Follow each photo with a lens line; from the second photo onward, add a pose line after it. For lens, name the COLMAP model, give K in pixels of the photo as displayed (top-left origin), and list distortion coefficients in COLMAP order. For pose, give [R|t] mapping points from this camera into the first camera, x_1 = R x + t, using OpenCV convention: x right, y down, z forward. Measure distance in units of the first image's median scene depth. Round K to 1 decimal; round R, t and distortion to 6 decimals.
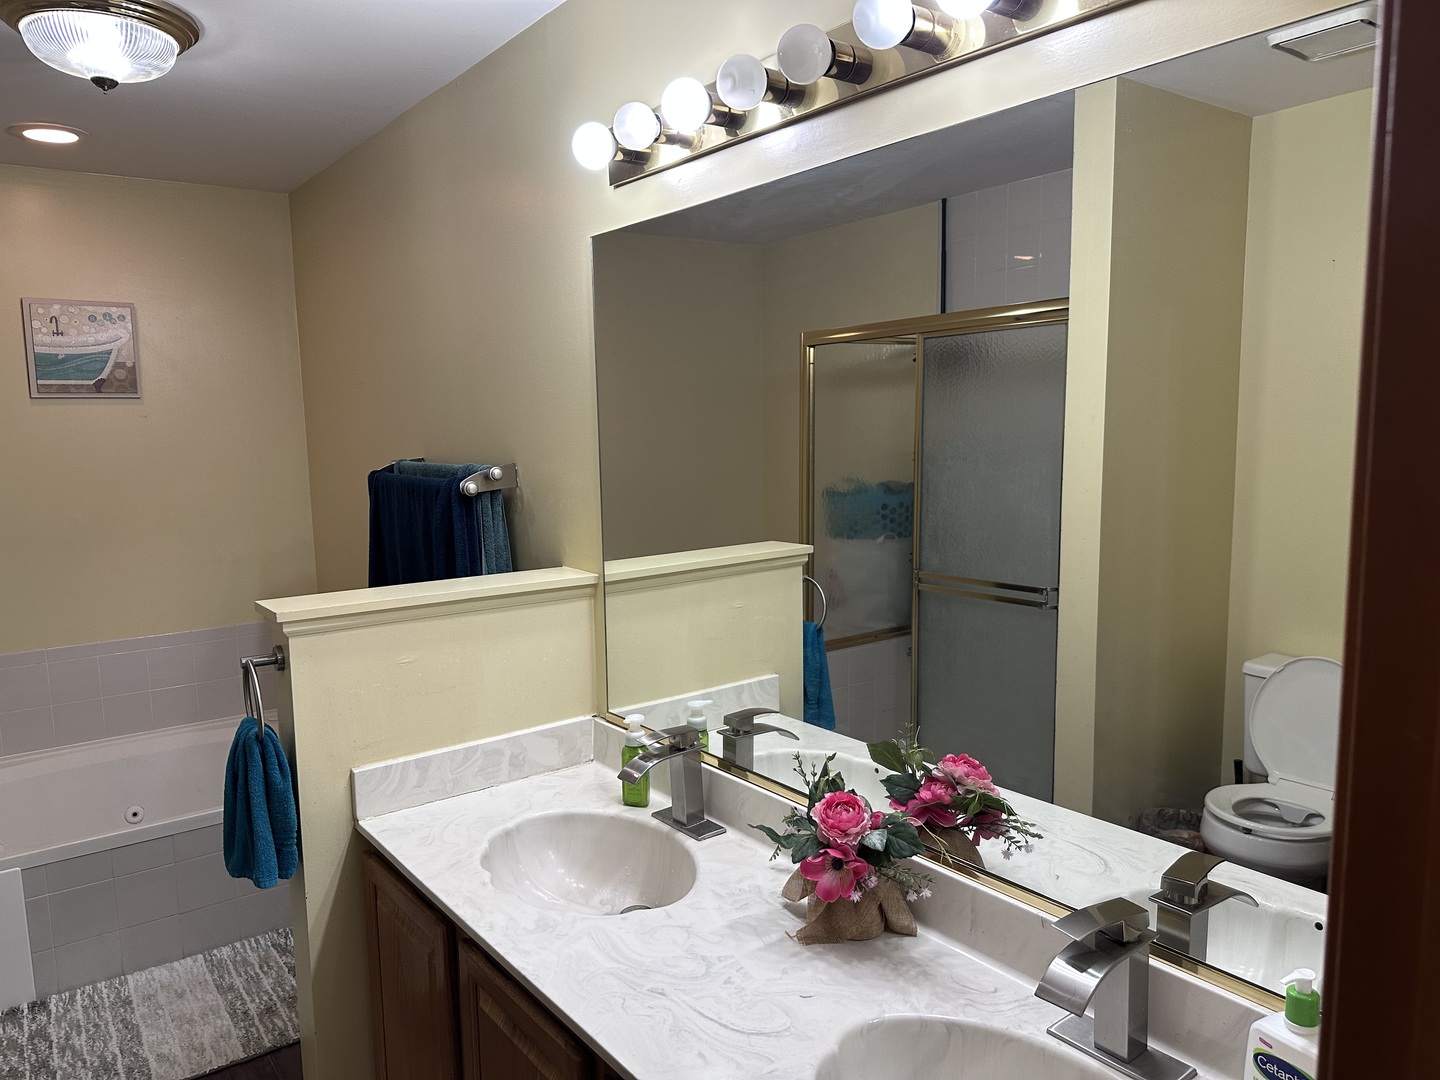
lens RADIAL K [[1032.0, 0, 731.1], [0, 1032.0, 527.0], [0, 0, 1]] dist [0.079143, -0.082107]
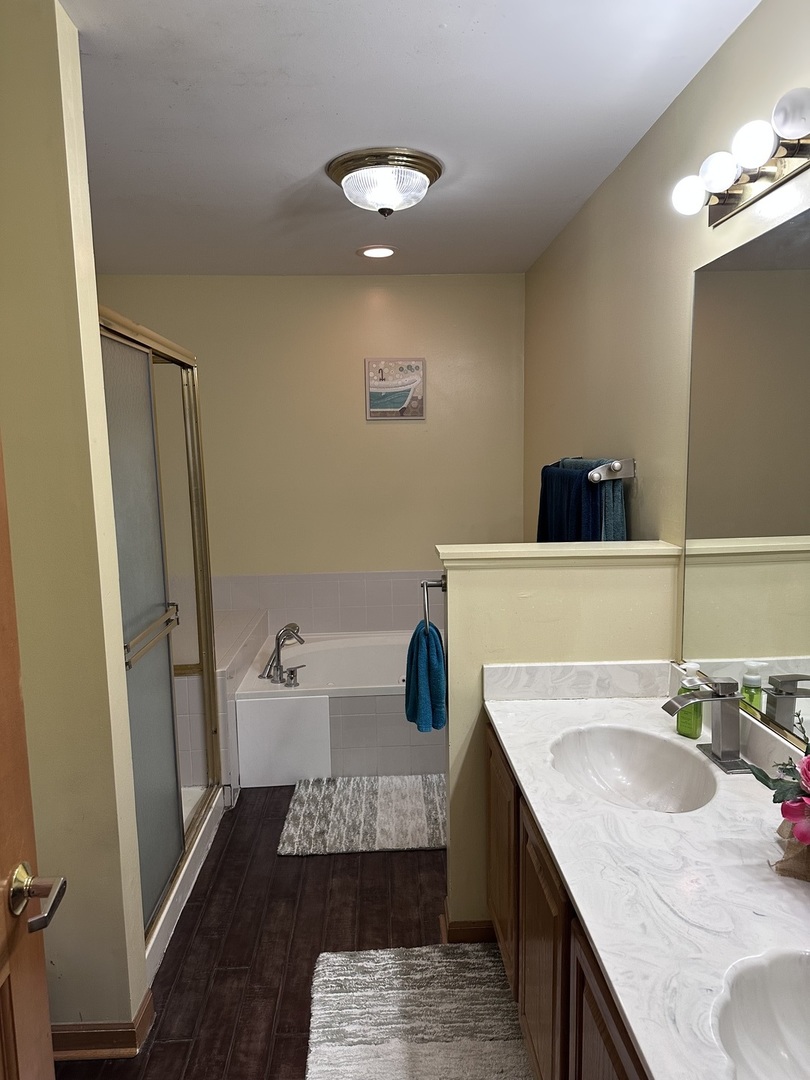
lens RADIAL K [[774.0, 0, 402.7], [0, 774.0, 533.8], [0, 0, 1]] dist [0.079143, -0.082107]
pose [[0.826579, 0.070612, -0.558374, 0.124125], [-0.062692, 0.997476, 0.033335, 0.020597], [0.559319, 0.007451, 0.828919, 0.044892]]
